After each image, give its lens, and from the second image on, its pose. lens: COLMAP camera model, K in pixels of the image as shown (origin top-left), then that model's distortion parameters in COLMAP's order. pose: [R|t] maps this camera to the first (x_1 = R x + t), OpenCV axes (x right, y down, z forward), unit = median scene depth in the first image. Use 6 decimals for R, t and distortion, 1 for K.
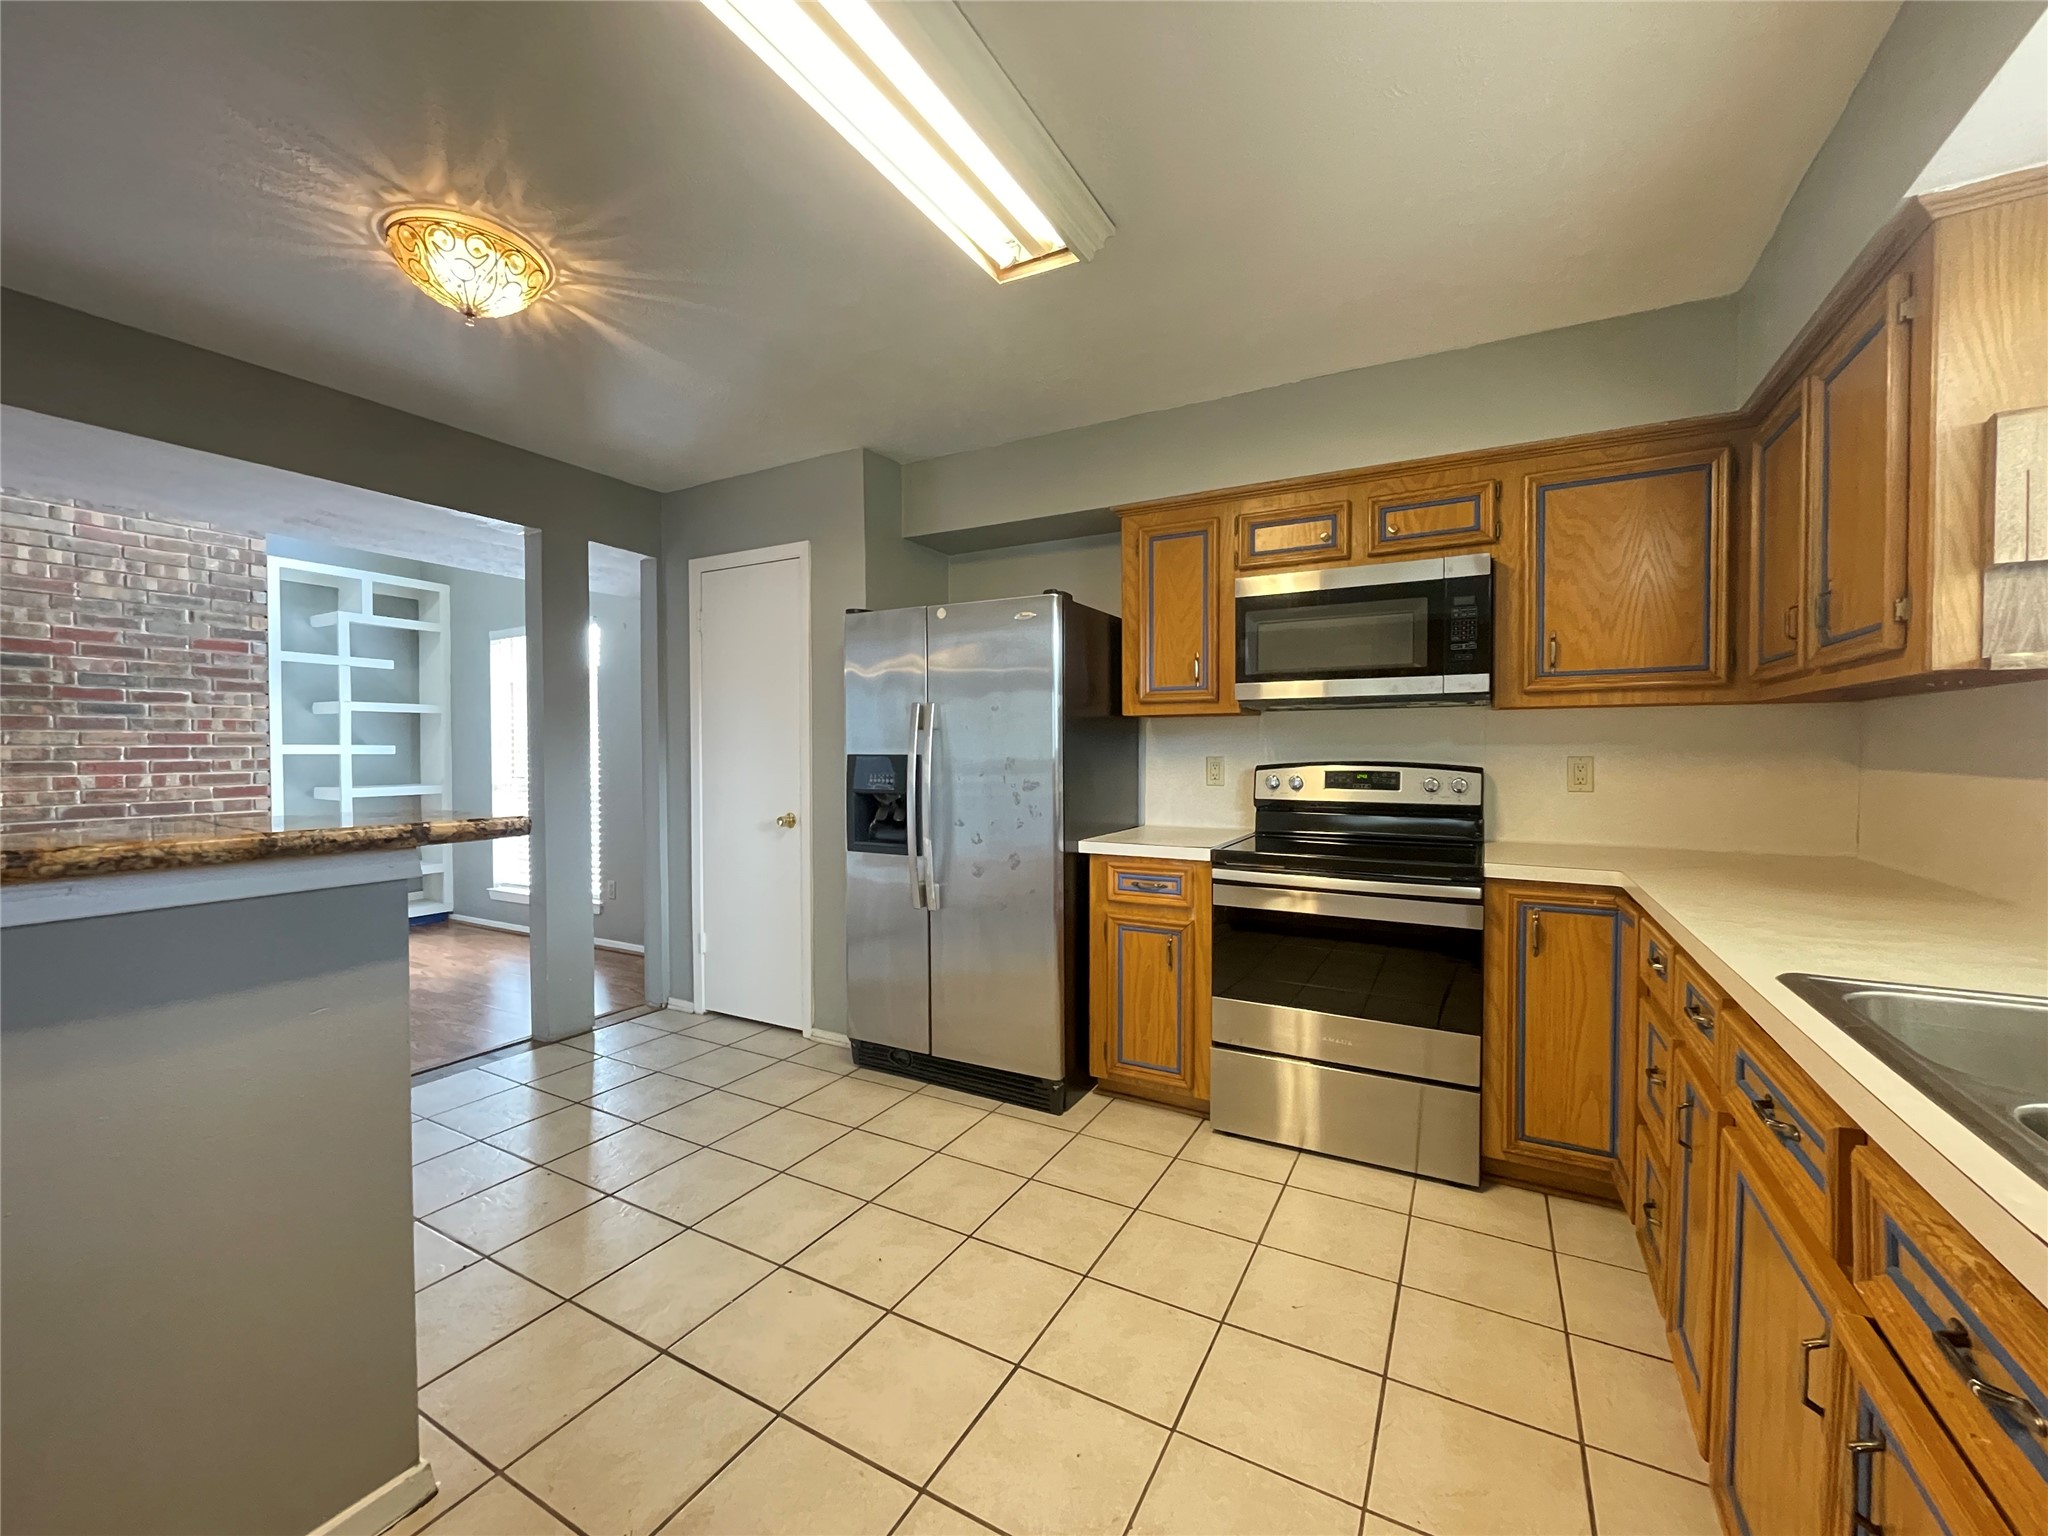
lens RADIAL K [[825.1, 0, 1025.7], [0, 825.1, 775.4], [0, 0, 1]] dist [-0.000681, 0.000083]
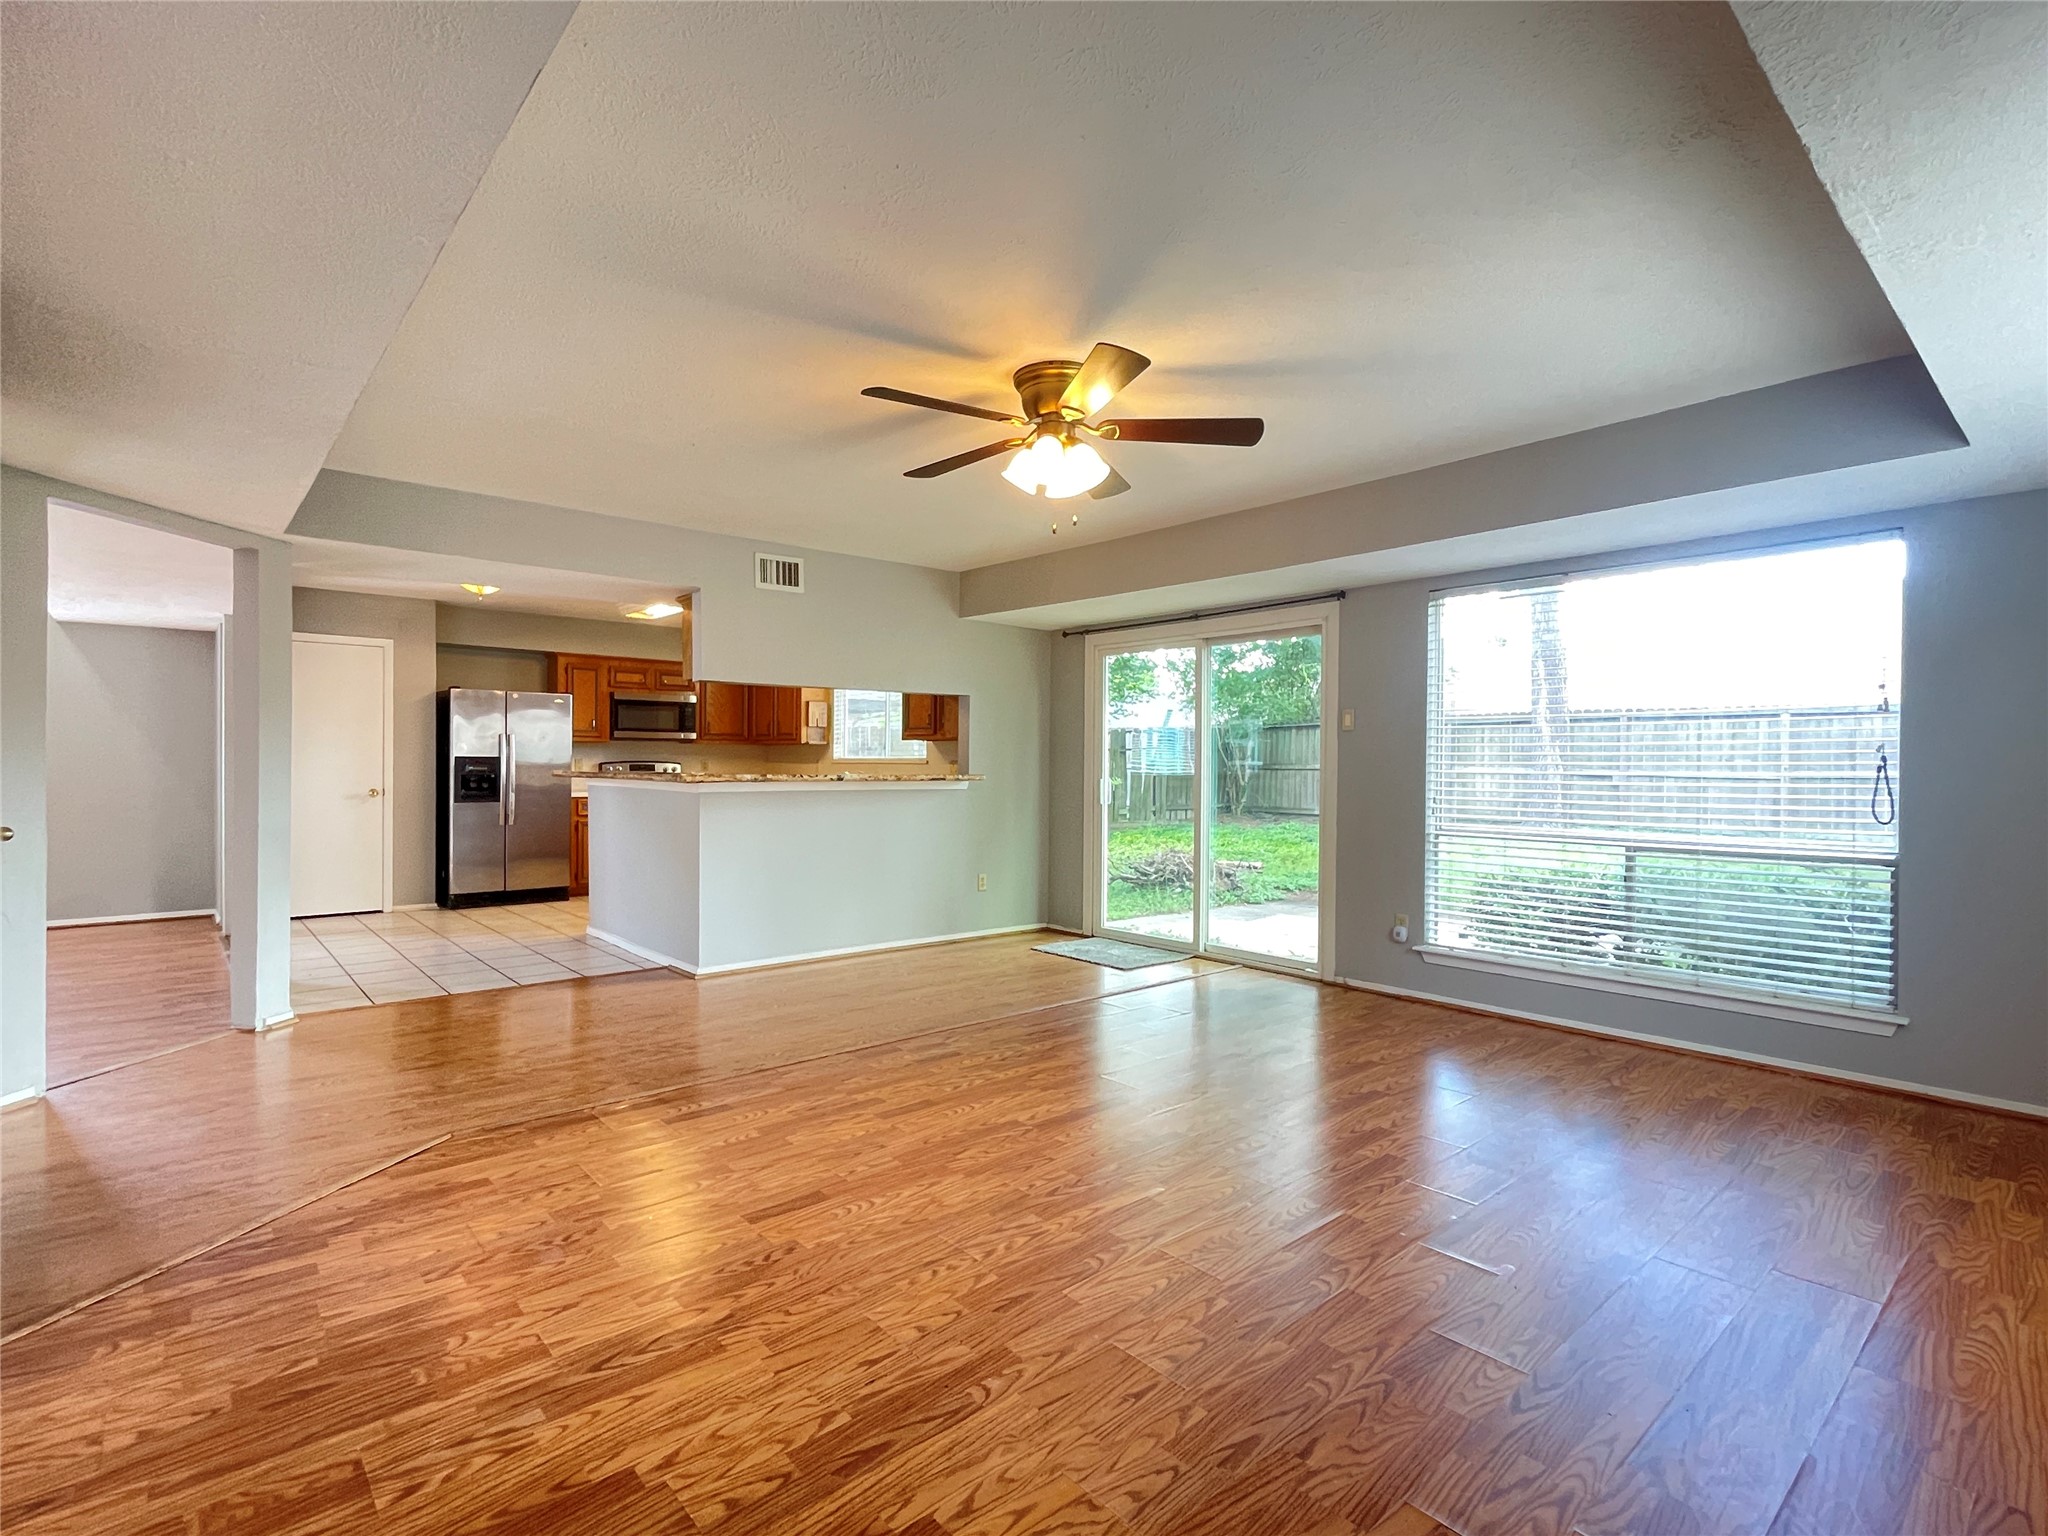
lens RADIAL K [[954.8, 0, 1020.2], [0, 954.8, 769.4], [0, 0, 1]] dist [-0.001600, -0.000040]
pose [[0.339881, 0.000165, 0.940469, -2.258856], [0.025681, 0.999625, -0.009456, 0.078431], [-0.940118, 0.027366, 0.339749, -1.309097]]
